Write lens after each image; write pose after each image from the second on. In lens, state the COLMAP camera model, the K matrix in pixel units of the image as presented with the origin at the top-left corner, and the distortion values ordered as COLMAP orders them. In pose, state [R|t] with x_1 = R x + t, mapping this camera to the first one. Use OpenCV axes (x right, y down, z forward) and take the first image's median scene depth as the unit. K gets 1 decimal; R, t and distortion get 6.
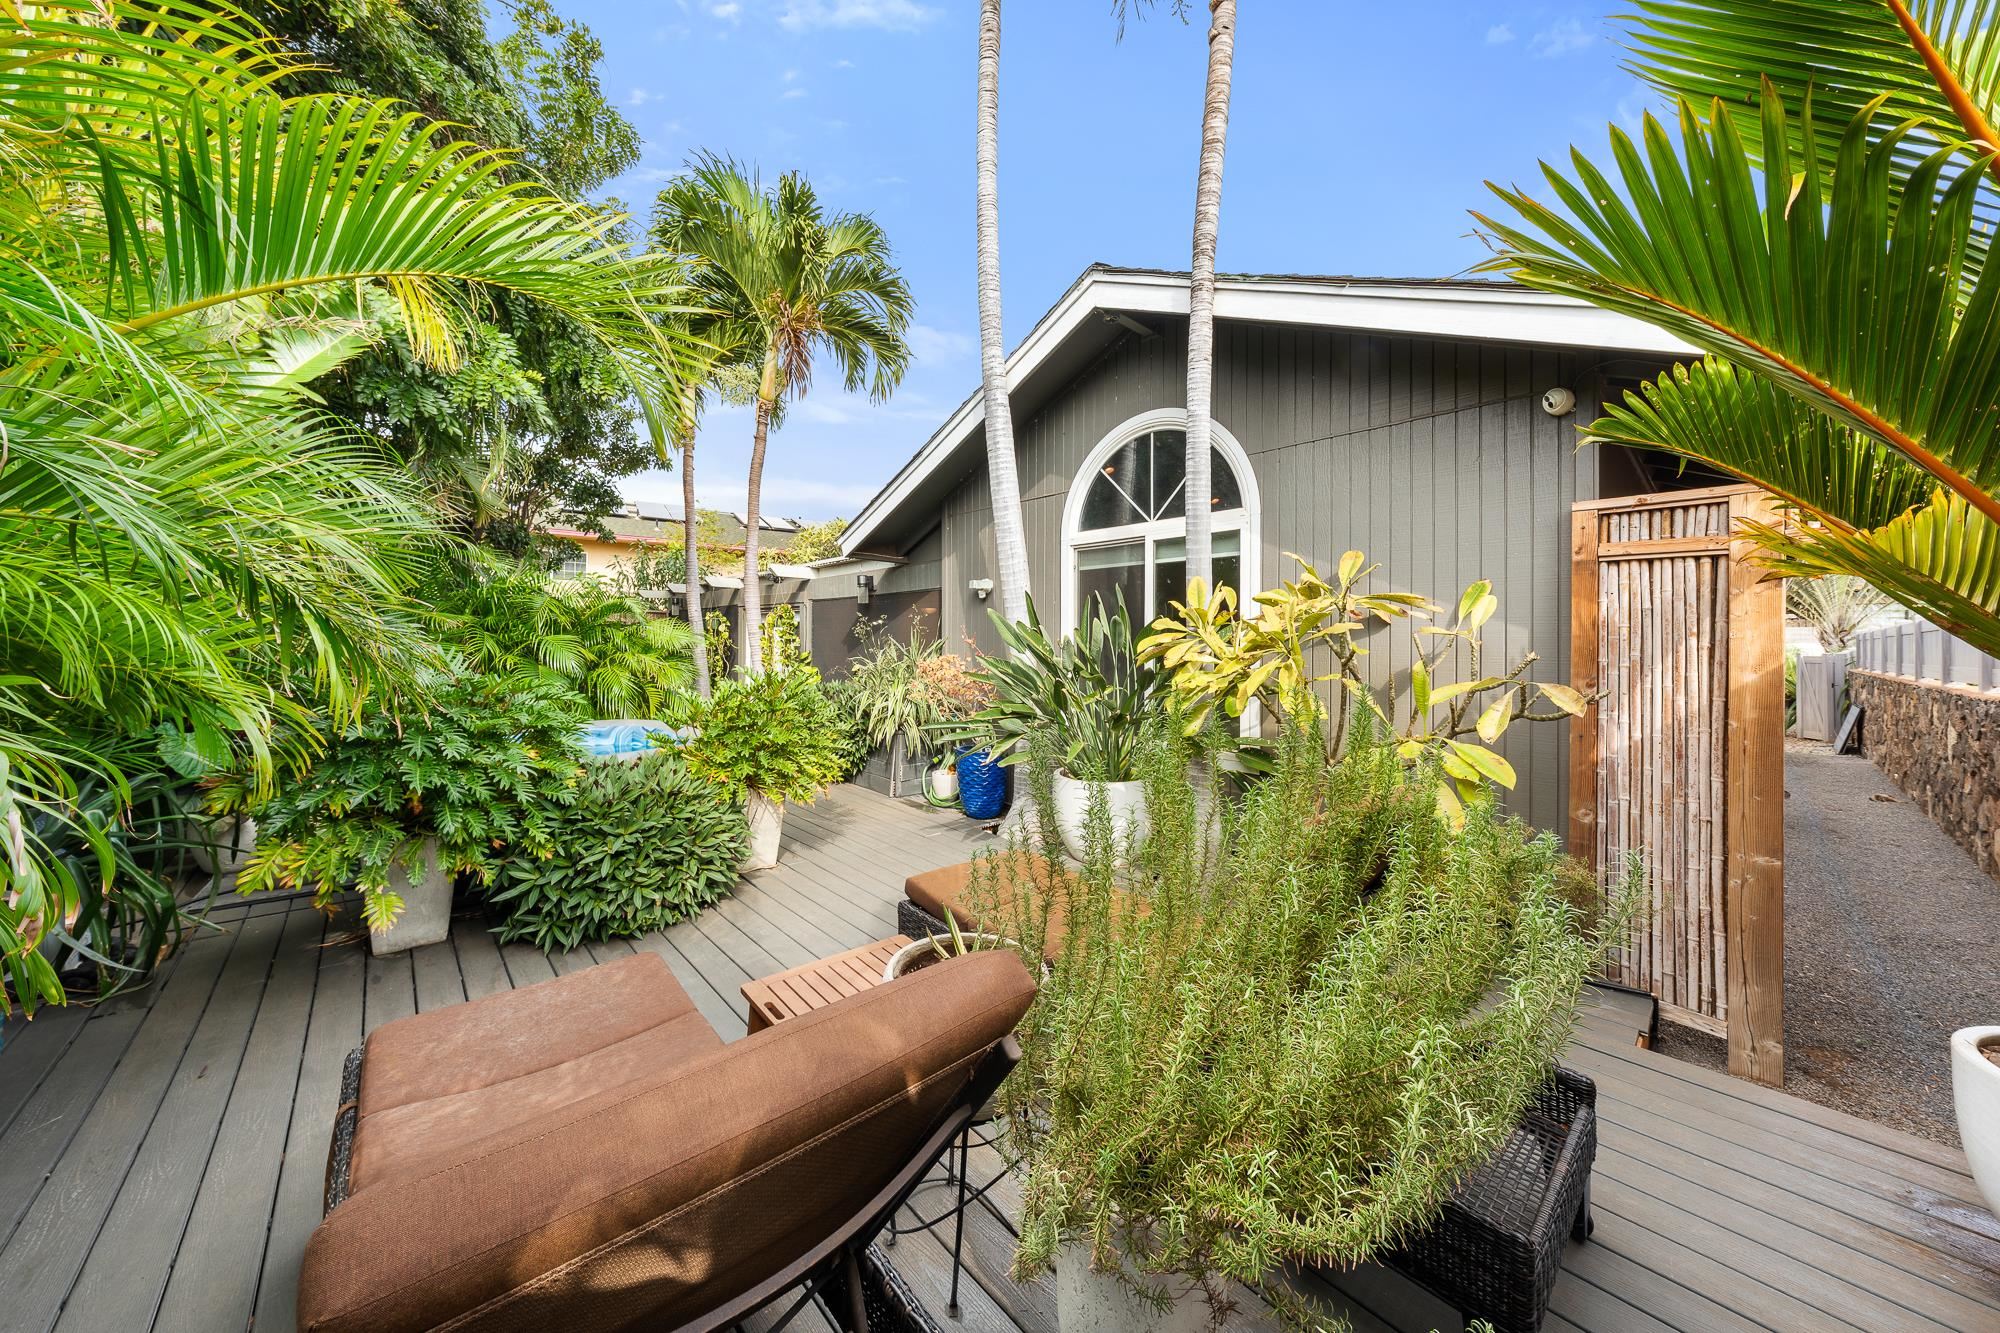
lens RADIAL K [[698.4, 0, 979.8], [0, 698.4, 637.1], [0, 0, 1]] dist [0.001088, -0.000027]
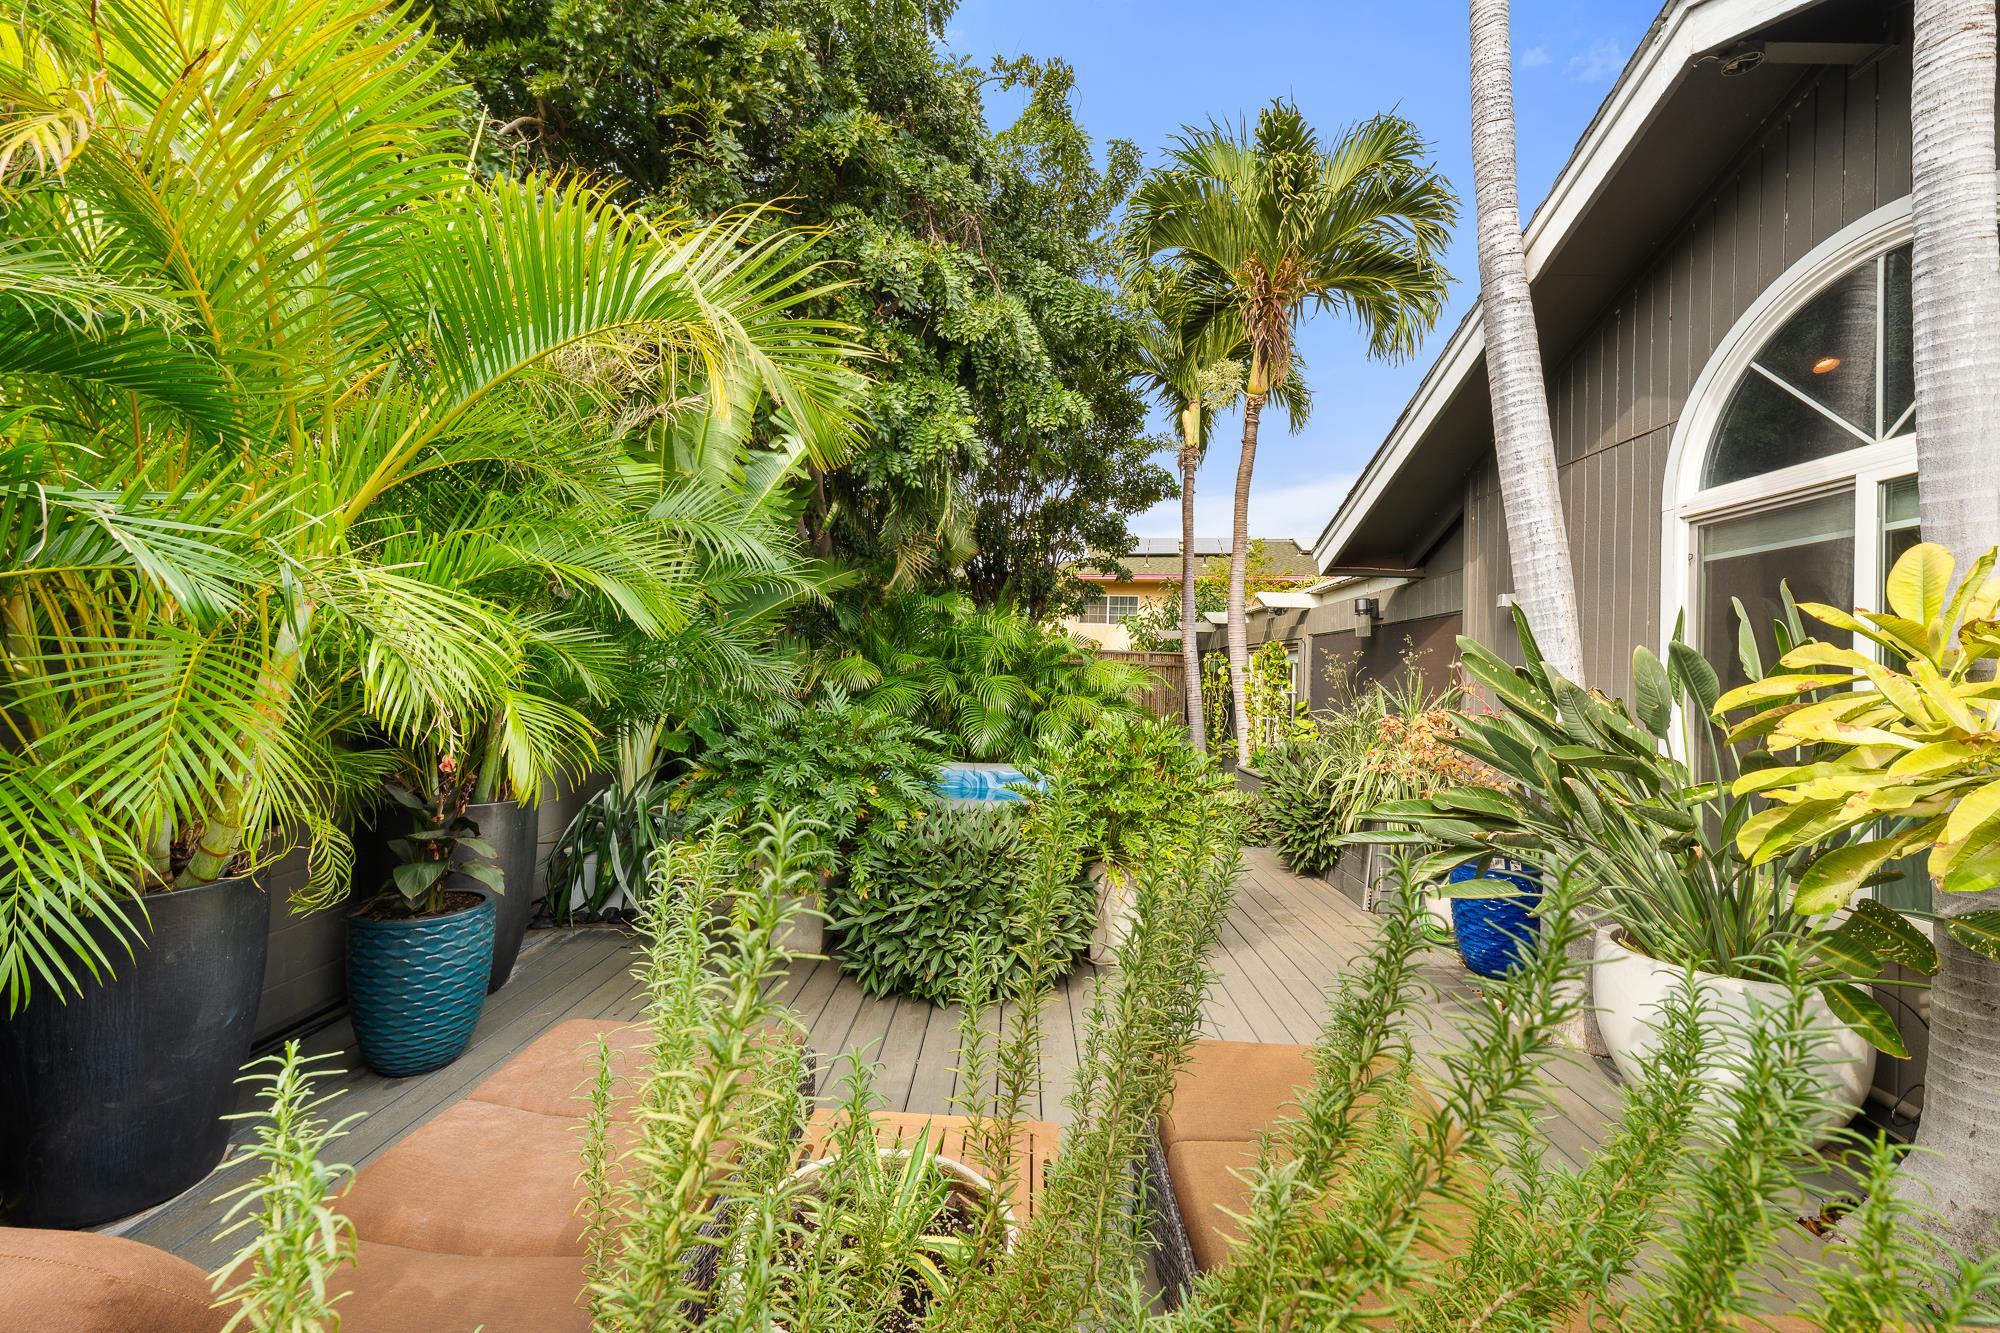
lens RADIAL K [[781.9, 0, 991.6], [0, 781.9, 671.4], [0, 0, 1]] dist [-0.002038, 0.000396]
pose [[0.725652, 0.003100, -0.688055, 0.129742], [-0.014454, 0.999838, -0.010738, 0.002755], [0.687910, 0.017737, 0.725579, 0.152650]]
